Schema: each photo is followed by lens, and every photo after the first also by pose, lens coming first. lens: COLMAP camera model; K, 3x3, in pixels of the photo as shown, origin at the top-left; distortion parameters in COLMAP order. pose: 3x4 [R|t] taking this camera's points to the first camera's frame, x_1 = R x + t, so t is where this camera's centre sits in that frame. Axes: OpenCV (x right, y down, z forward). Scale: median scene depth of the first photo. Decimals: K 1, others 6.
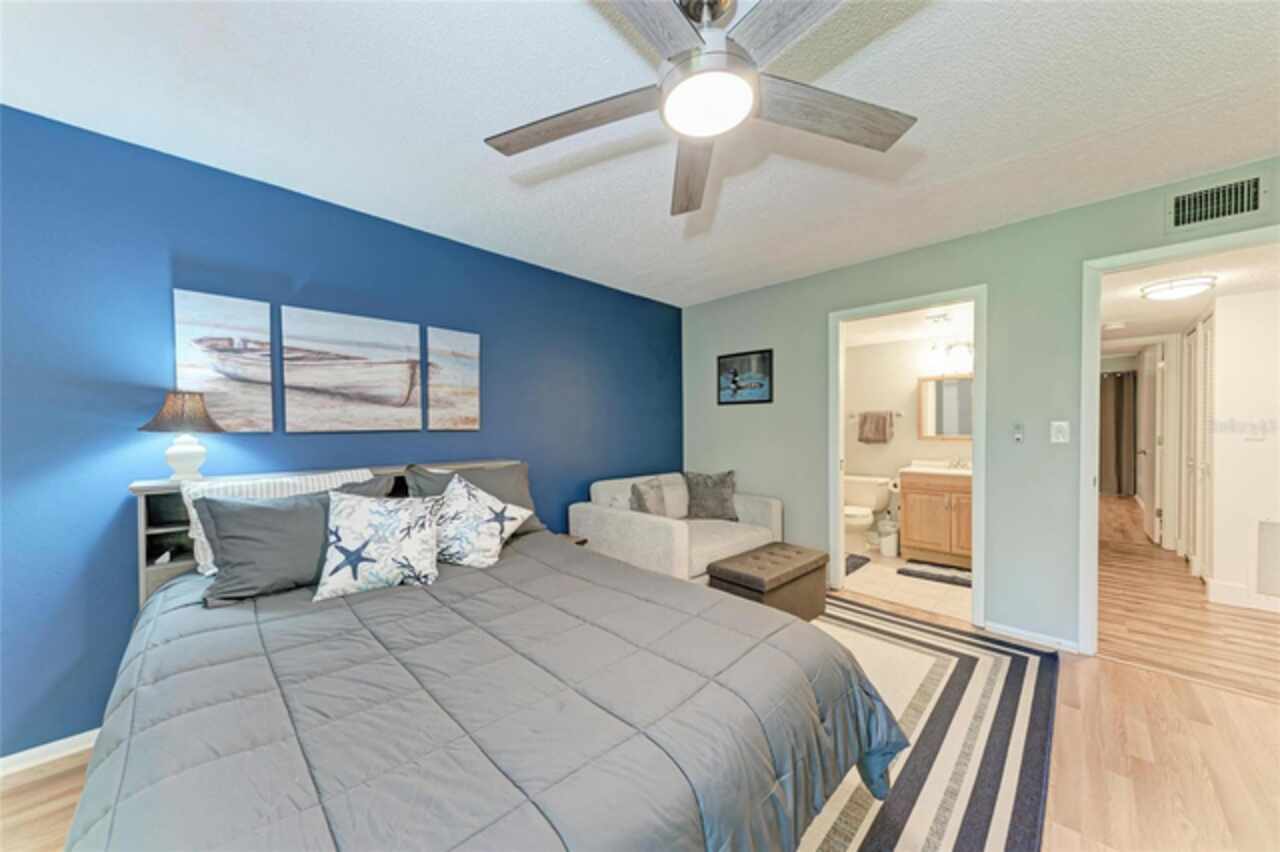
lens RADIAL K [[439.8, 0, 658.2], [0, 439.8, 436.7], [0, 0, 1]] dist [0.012350, -0.002583]
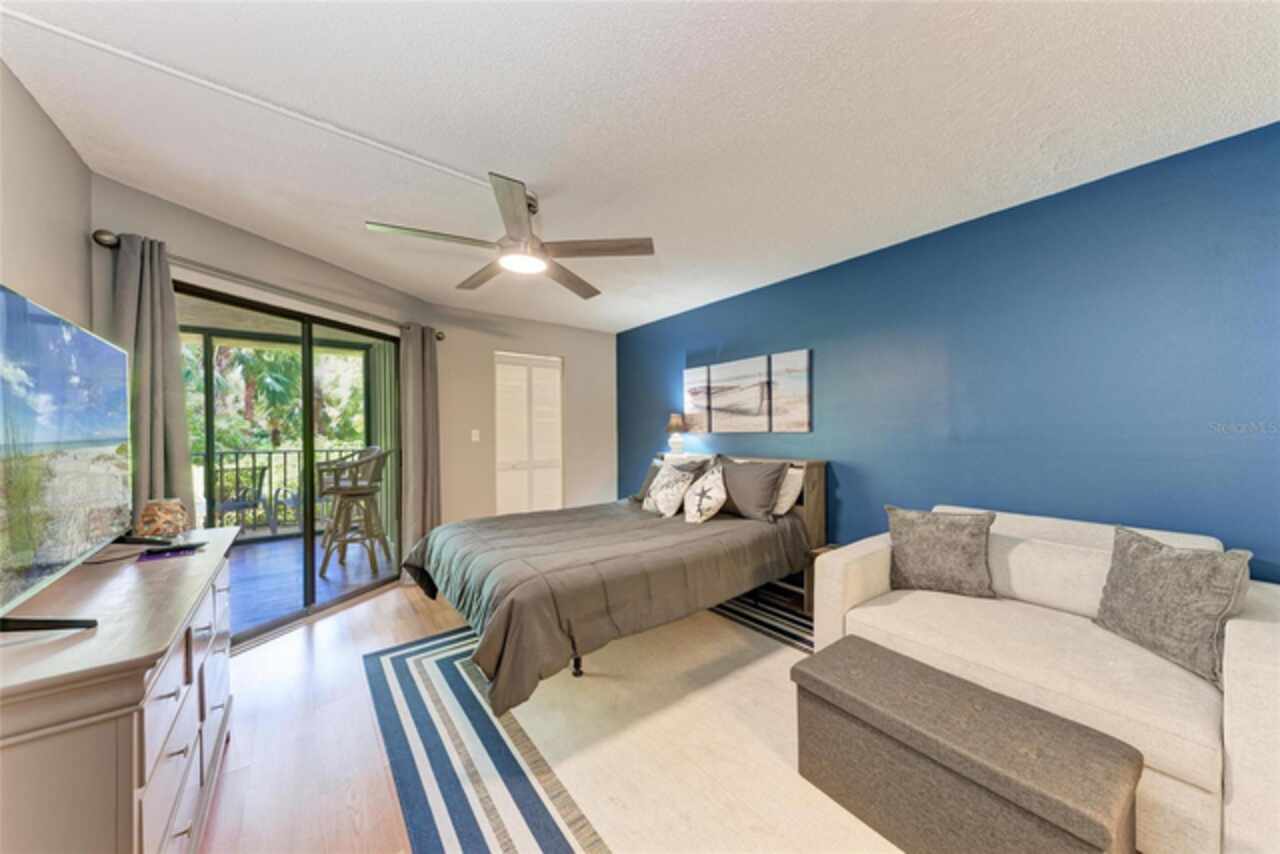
lens RADIAL K [[439.8, 0, 642.6], [0, 439.8, 432.4], [0, 0, 1]] dist [0.012350, -0.002583]
pose [[-0.128230, 0.004616, -0.991734, 0.841795], [-0.015711, 0.999854, 0.006685, -0.017600], [0.991620, 0.016438, -0.128139, 0.783495]]
